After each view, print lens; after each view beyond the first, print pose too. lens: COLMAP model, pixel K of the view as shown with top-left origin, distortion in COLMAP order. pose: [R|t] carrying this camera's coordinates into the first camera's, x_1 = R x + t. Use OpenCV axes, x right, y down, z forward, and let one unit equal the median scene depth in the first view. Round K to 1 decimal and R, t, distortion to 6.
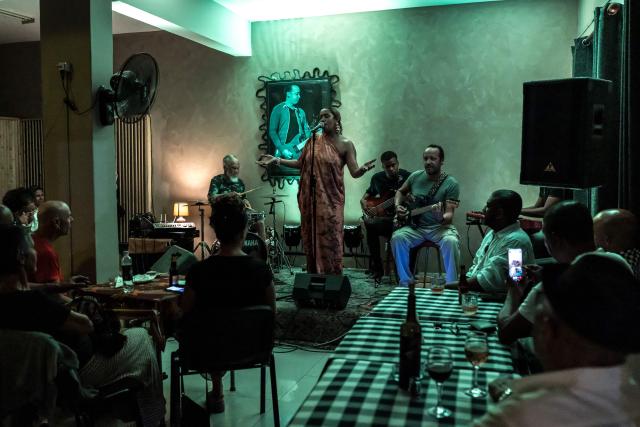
lens RADIAL K [[622.7, 0, 317.0], [0, 622.7, 189.5], [0, 0, 1]] dist [0.001551, 0.001854]
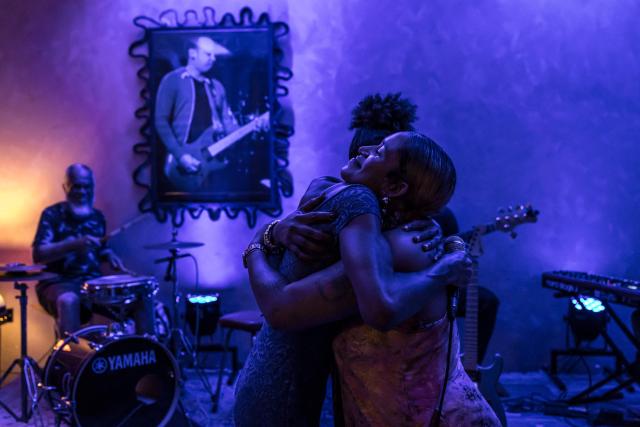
lens RADIAL K [[622.7, 0, 317.0], [0, 622.7, 189.5], [0, 0, 1]] dist [0.001551, 0.001854]
pose [[0.962022, -0.002082, 0.272963, -0.091170], [0.003440, 0.999984, -0.004496, -0.031419], [-0.272949, 0.005264, 0.962014, 0.452568]]
